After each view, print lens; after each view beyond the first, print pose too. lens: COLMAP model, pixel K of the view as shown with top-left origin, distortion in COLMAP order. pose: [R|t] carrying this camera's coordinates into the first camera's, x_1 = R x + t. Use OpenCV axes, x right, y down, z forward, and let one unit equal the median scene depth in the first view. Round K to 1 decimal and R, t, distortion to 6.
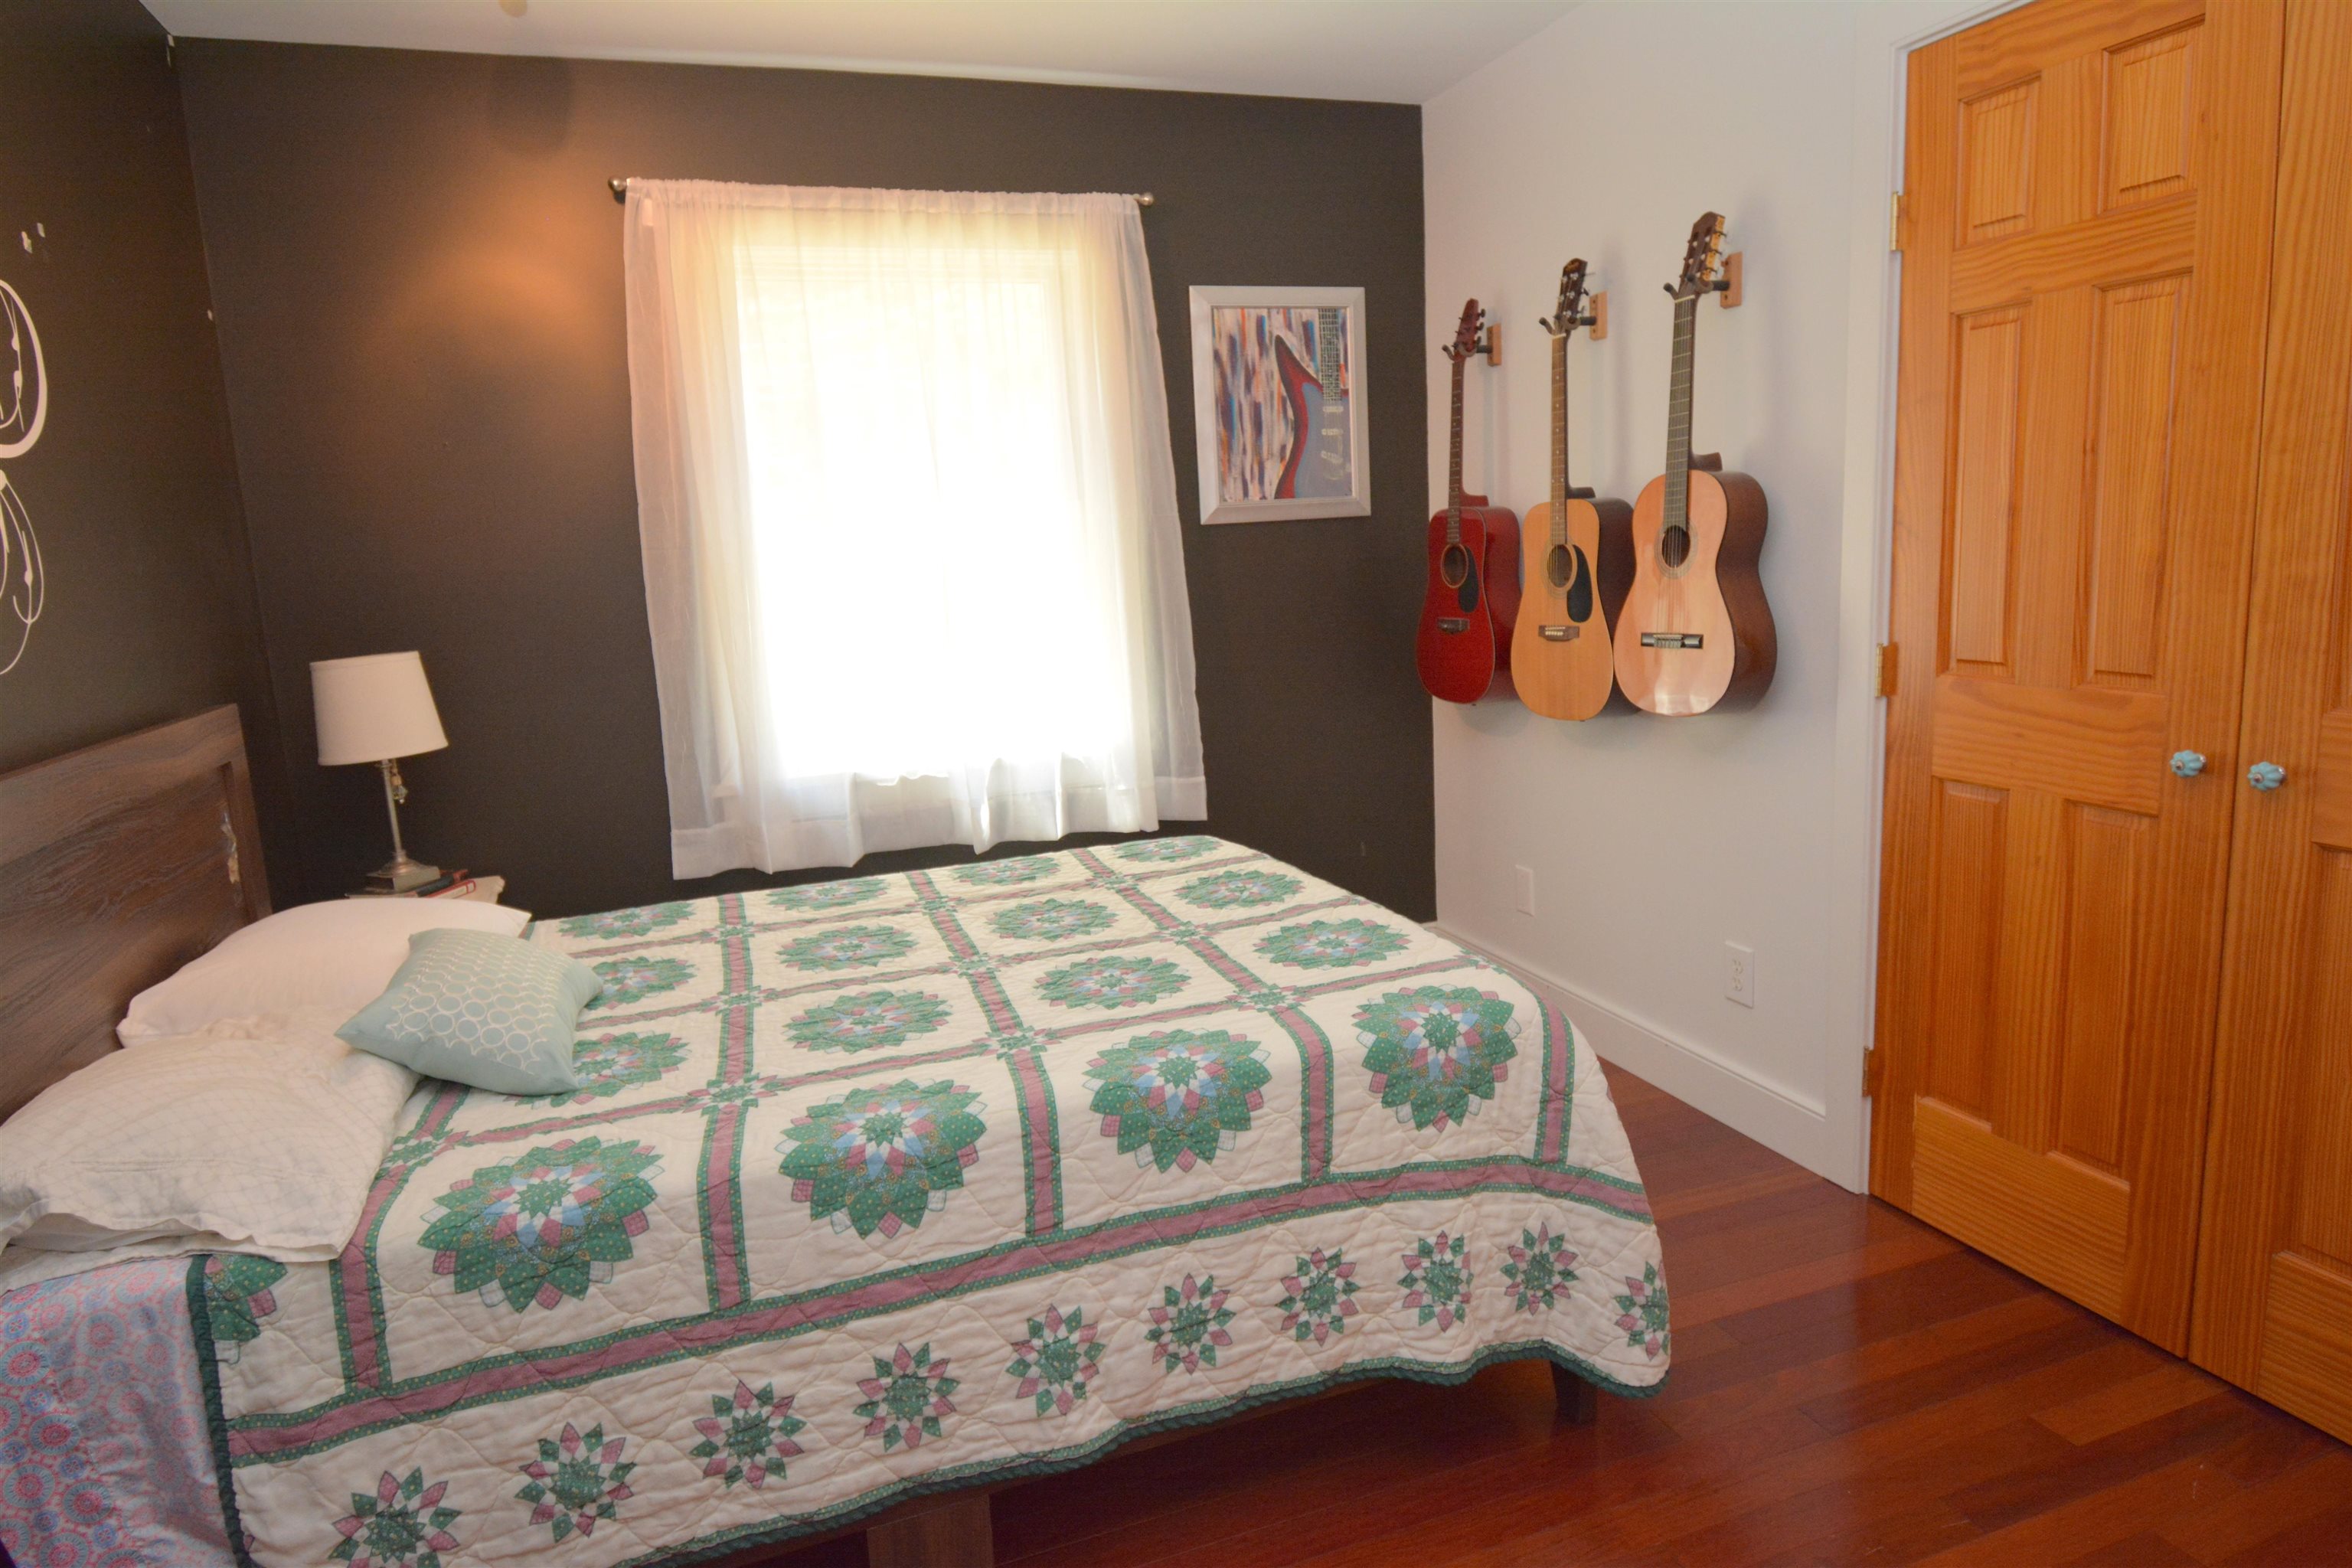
lens RADIAL K [[1384.8, 0, 1171.1], [0, 1384.8, 779.5], [0, 0, 1]] dist [0.014915, -0.027831]
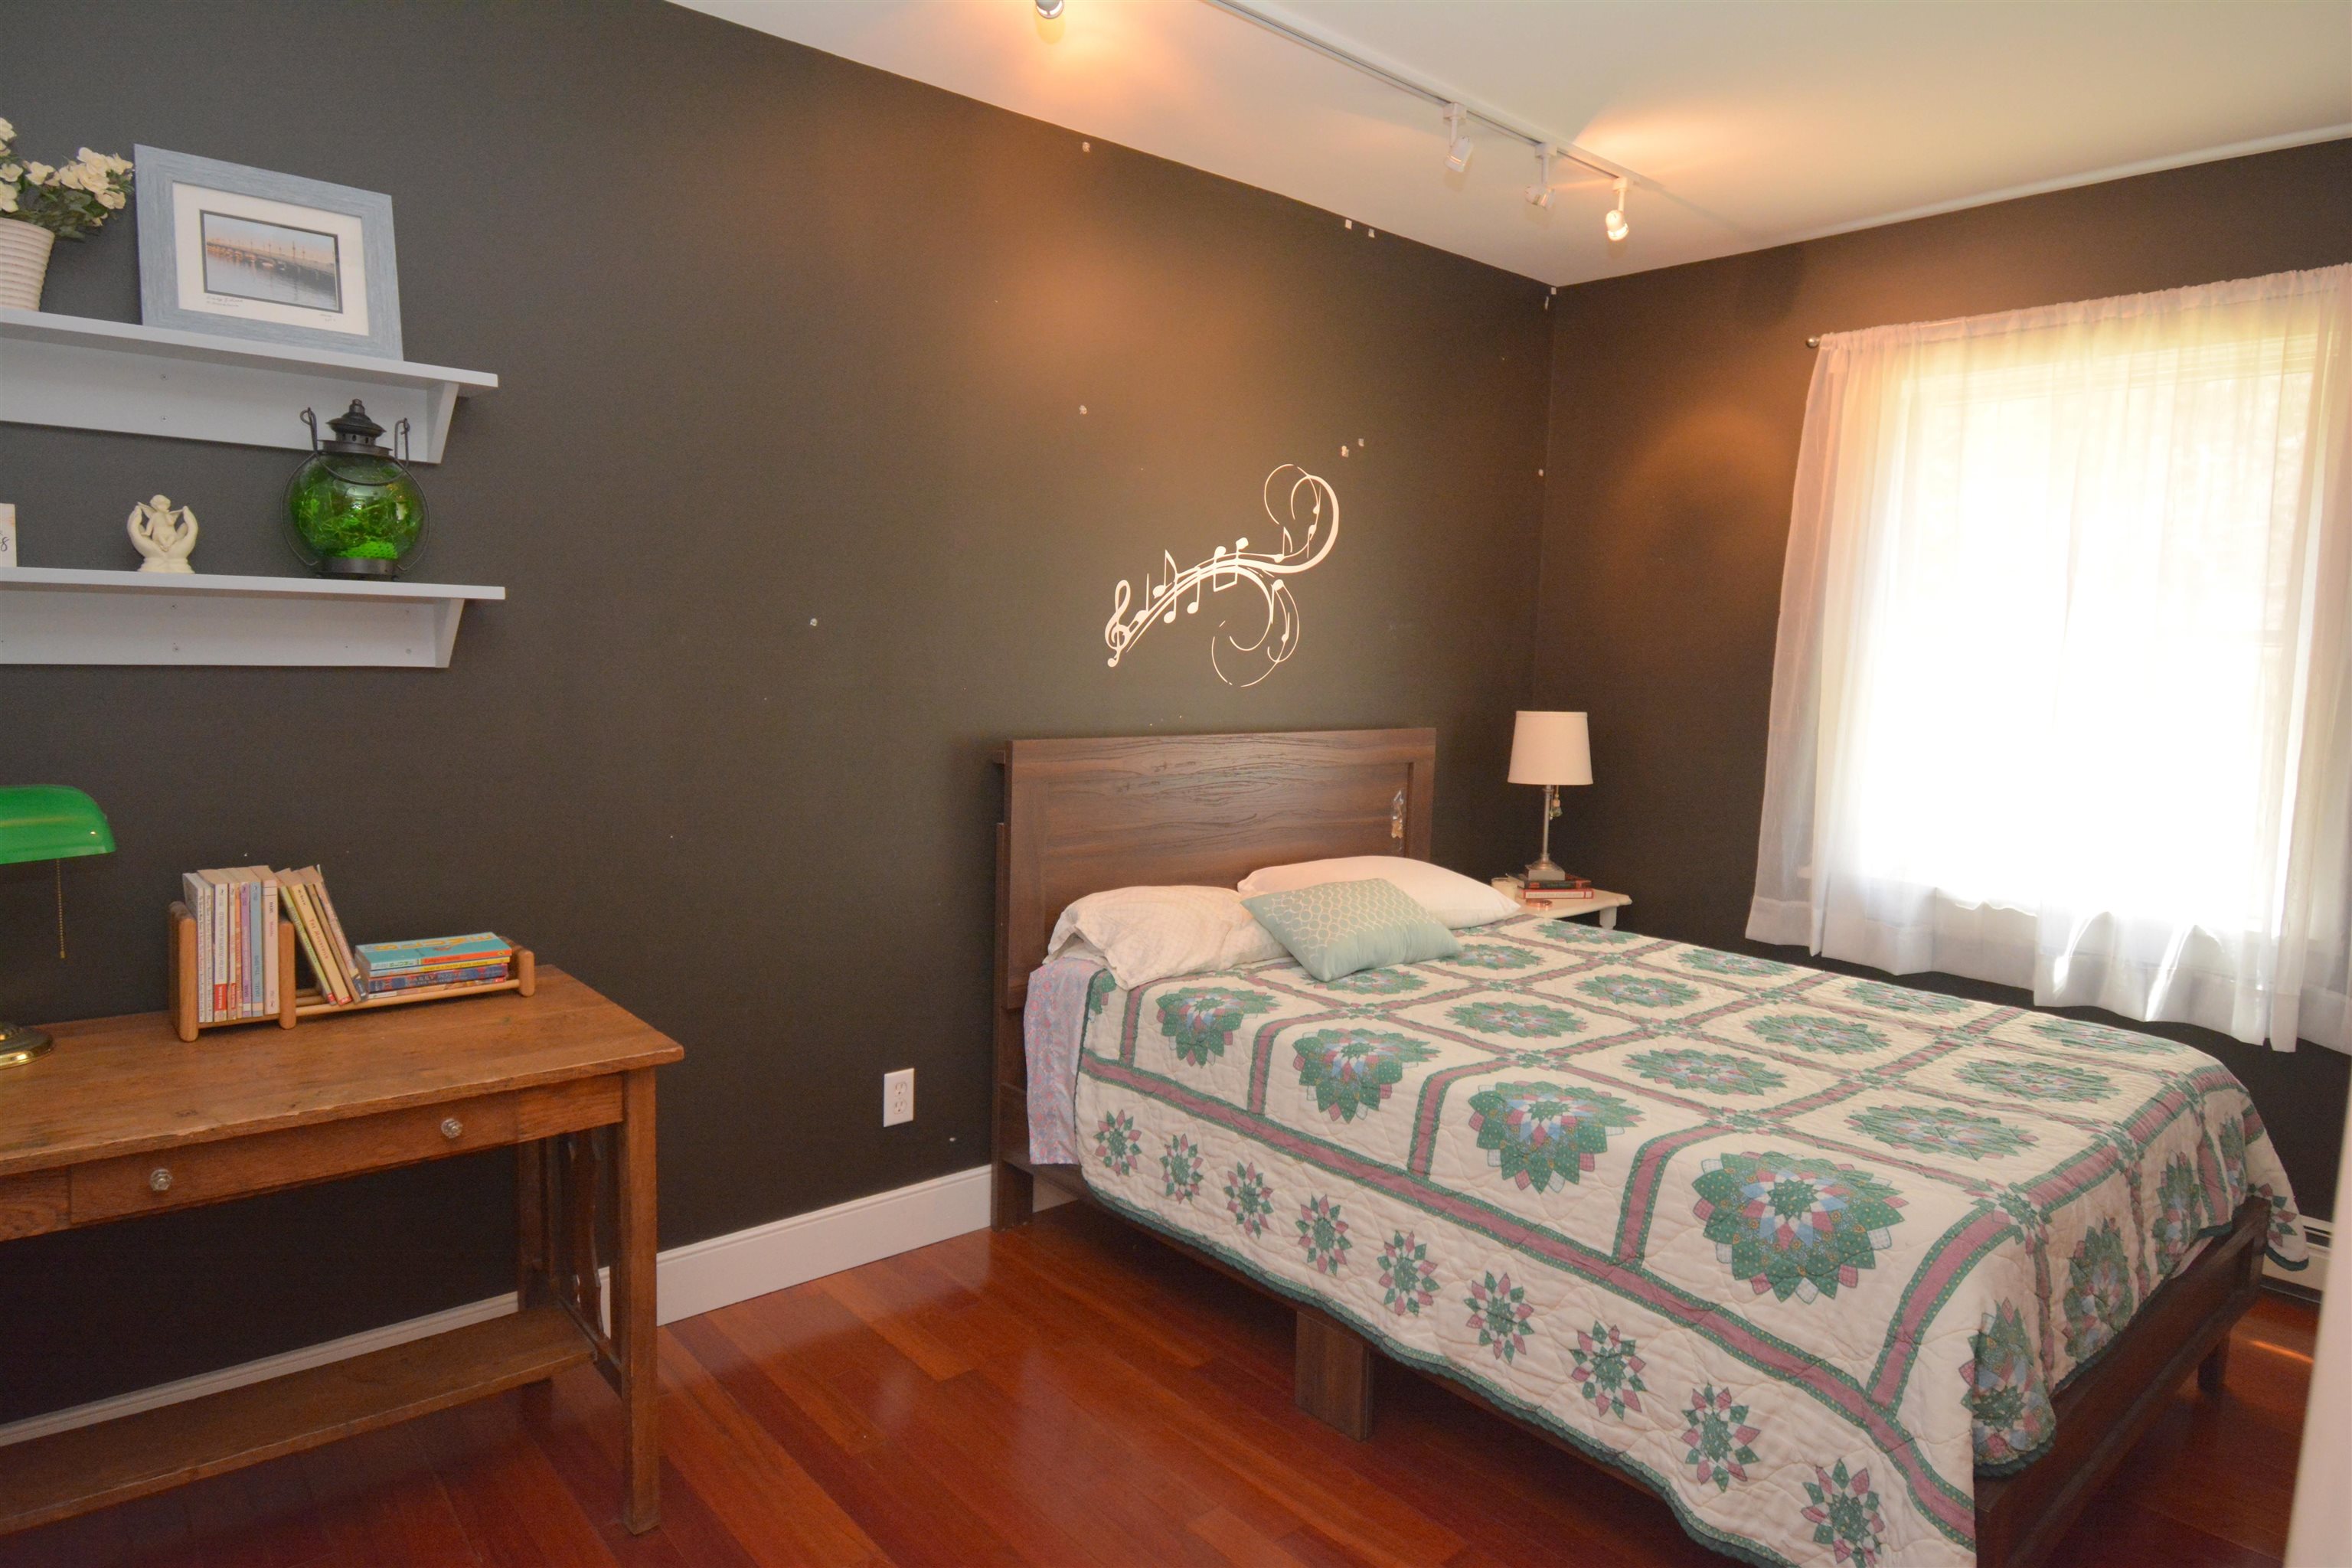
lens RADIAL K [[1384.8, 0, 1171.1], [0, 1384.8, 779.5], [0, 0, 1]] dist [0.014915, -0.027831]
pose [[0.355556, 0.155828, -0.921573, 0.888093], [-0.209611, 0.974183, 0.083852, -0.090063], [0.910847, 0.163358, 0.379040, 0.206781]]
